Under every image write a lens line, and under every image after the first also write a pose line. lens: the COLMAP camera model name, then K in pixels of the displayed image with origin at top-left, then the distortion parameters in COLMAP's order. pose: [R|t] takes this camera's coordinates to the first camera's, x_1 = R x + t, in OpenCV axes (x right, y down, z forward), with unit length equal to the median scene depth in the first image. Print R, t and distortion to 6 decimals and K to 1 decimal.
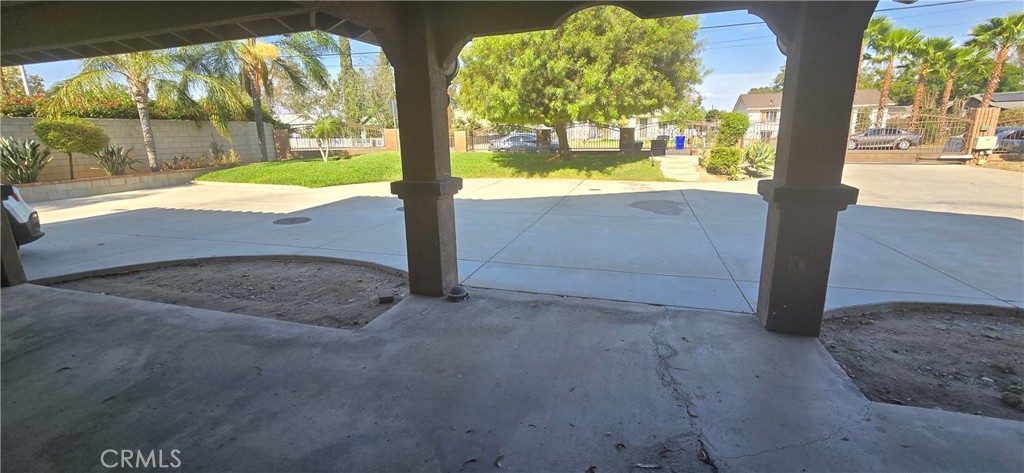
lens RADIAL K [[423.4, 0, 510.1], [0, 423.4, 231.1], [0, 0, 1]] dist [-0.000870, -0.000276]
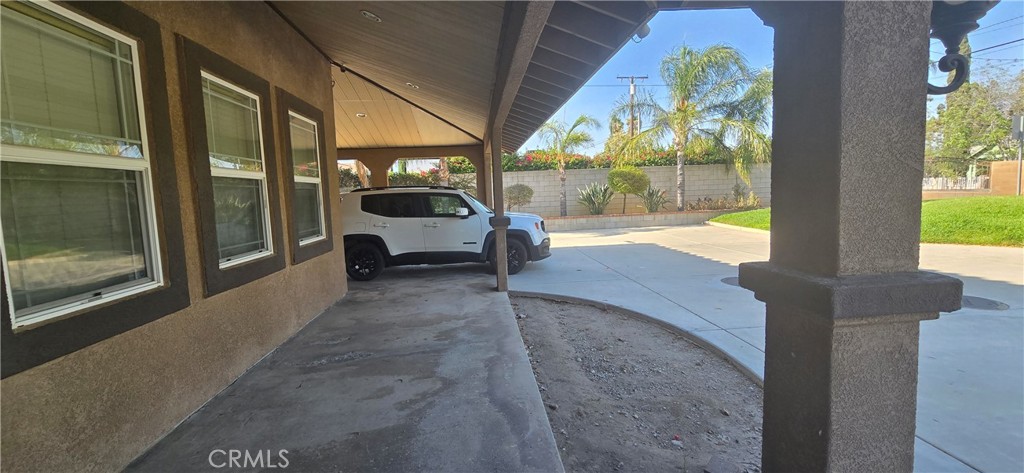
lens RADIAL K [[423.4, 0, 510.1], [0, 423.4, 231.1], [0, 0, 1]] dist [-0.000870, -0.000276]
pose [[0.391287, 0.092762, -0.915582, 0.022812], [-0.180711, 0.983281, 0.022392, -0.042252], [0.902351, 0.156694, 0.401508, 0.201699]]
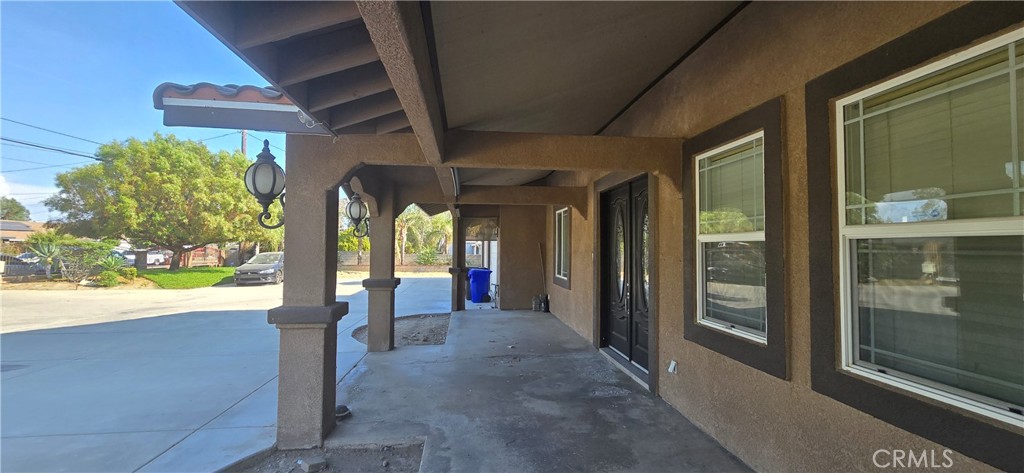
lens RADIAL K [[423.4, 0, 510.1], [0, 423.4, 231.1], [0, 0, 1]] dist [-0.000870, -0.000276]
pose [[-0.409458, 0.058453, 0.910455, -0.462796], [0.210385, 0.977099, 0.031885, -0.082628], [-0.887740, 0.204601, -0.412378, 0.364744]]
